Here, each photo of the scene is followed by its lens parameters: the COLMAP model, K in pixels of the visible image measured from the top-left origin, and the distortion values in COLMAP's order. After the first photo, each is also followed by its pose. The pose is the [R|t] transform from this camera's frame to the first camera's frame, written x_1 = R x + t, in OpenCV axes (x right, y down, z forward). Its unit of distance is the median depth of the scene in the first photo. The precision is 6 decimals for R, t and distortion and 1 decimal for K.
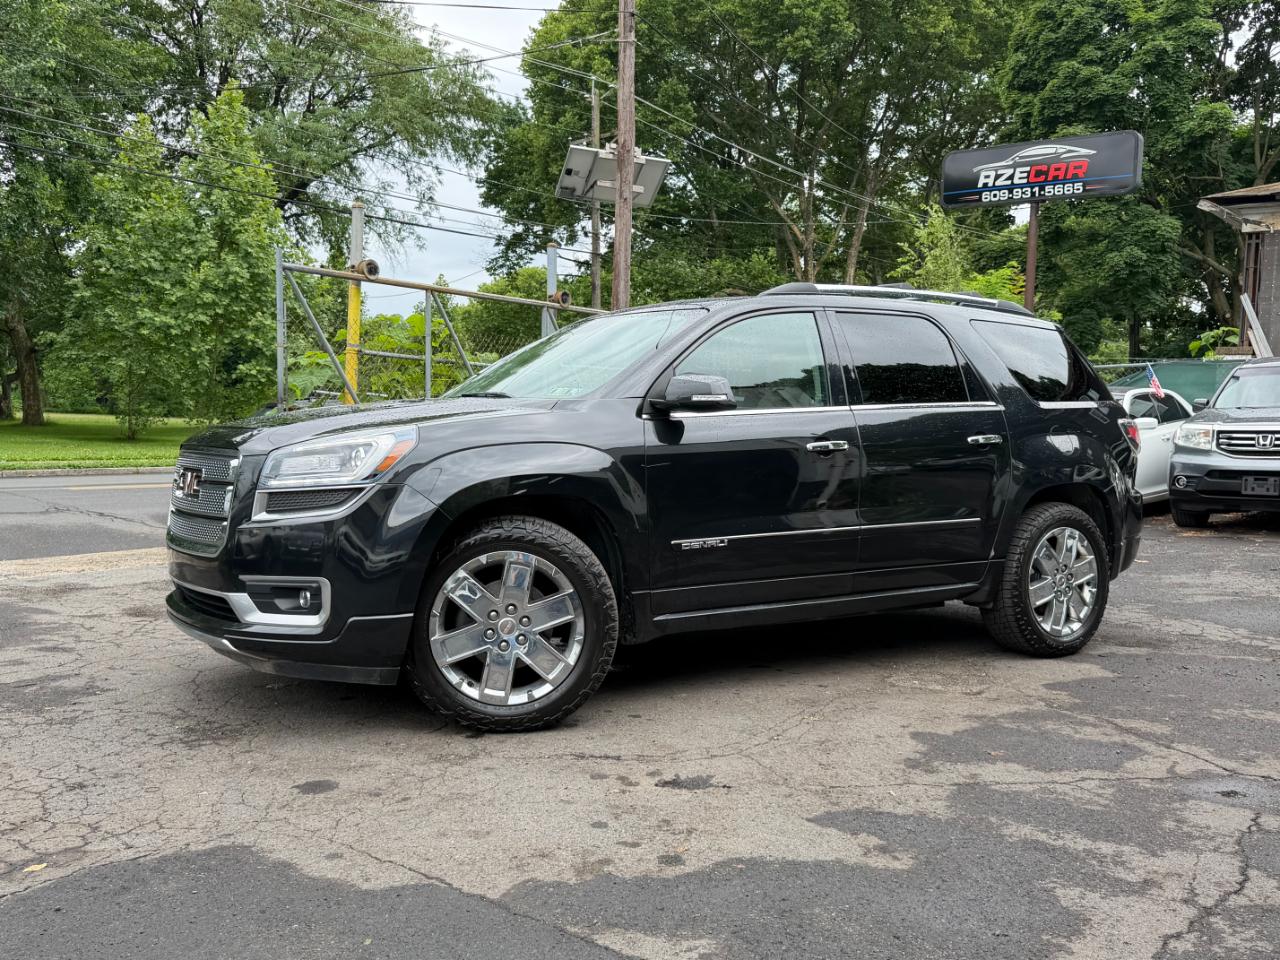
lens RADIAL K [[1137.3, 0, 633.8], [0, 1137.3, 498.3], [0, 0, 1]] dist [0.071966, -0.139737]
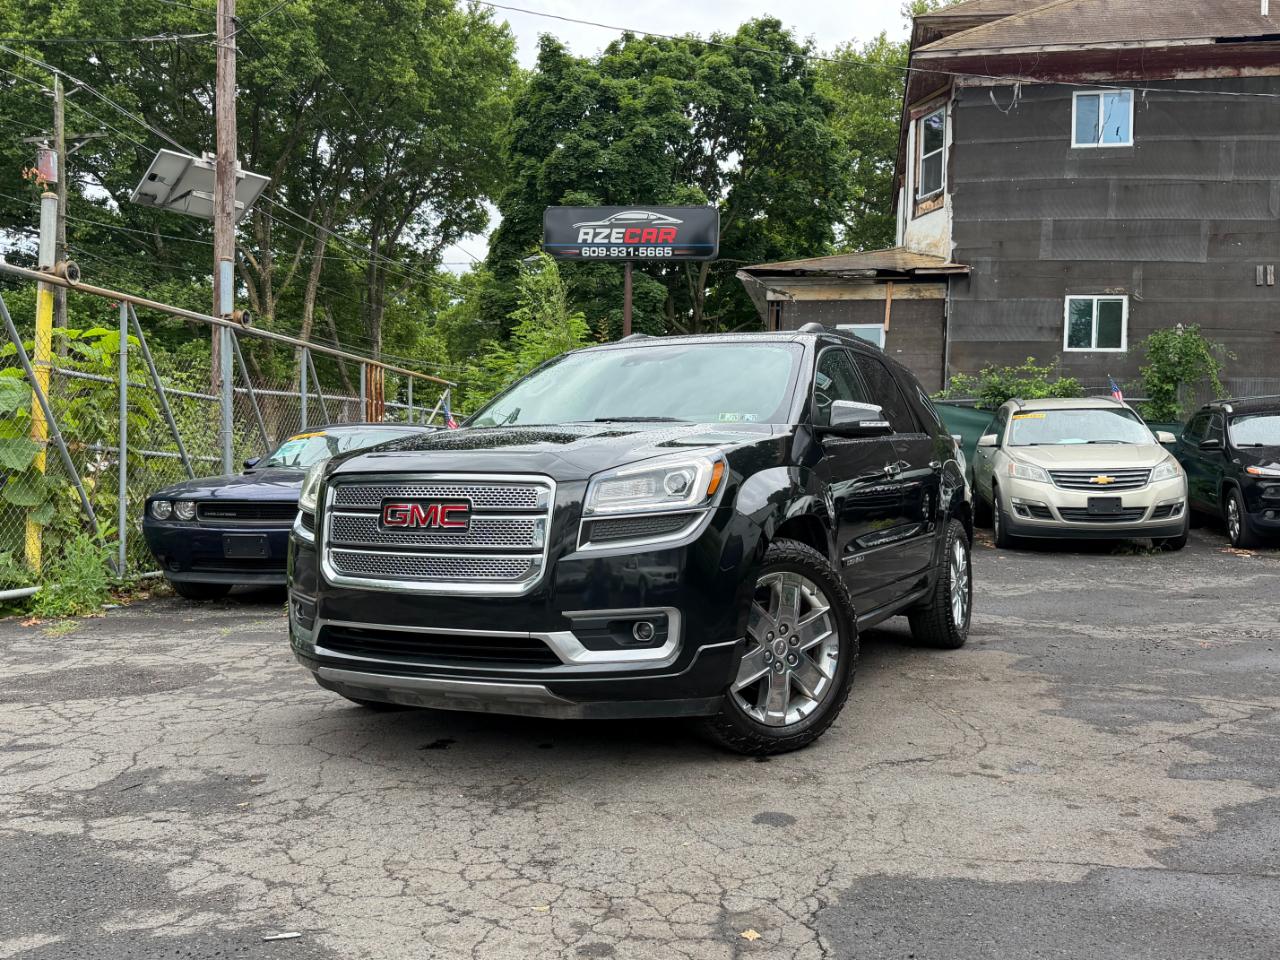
lens RADIAL K [[1131.1, 0, 640.3], [0, 1131.1, 482.4], [0, 0, 1]] dist [0.169771, -0.327148]
pose [[0.865415, -0.011681, 0.500920, -0.186191], [0.035887, 0.998606, -0.038713, 0.000337], [-0.499770, 0.051480, 0.864627, 0.045795]]
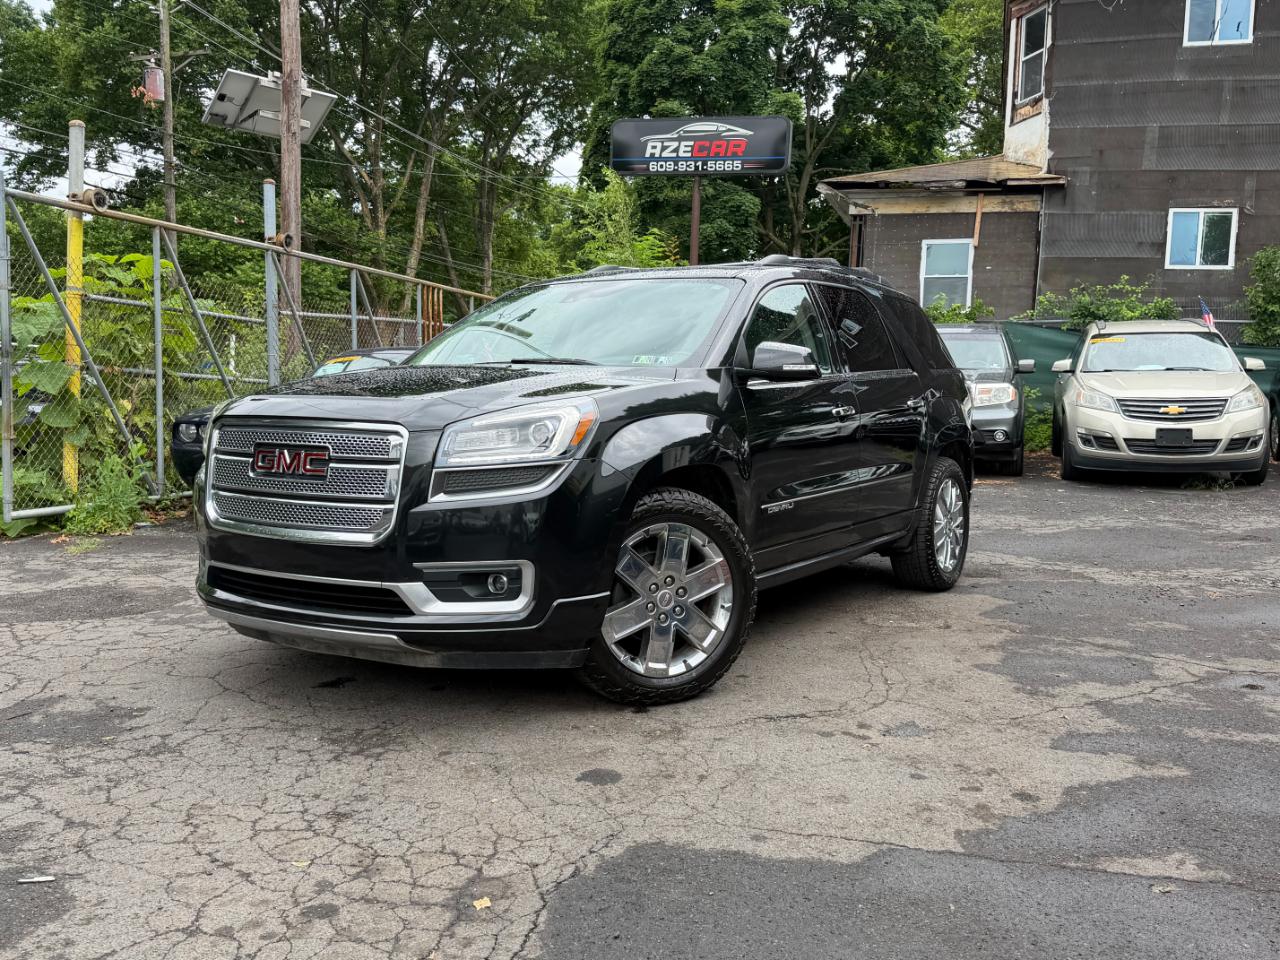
lens RADIAL K [[1130.4, 0, 641.4], [0, 1130.4, 487.8], [0, 0, 1]] dist [0.178591, -0.377601]
pose [[0.914213, -0.034379, 0.403772, -0.135686], [0.020739, 0.999058, 0.038107, -0.005734], [-0.404702, -0.026464, 0.914066, 0.026436]]
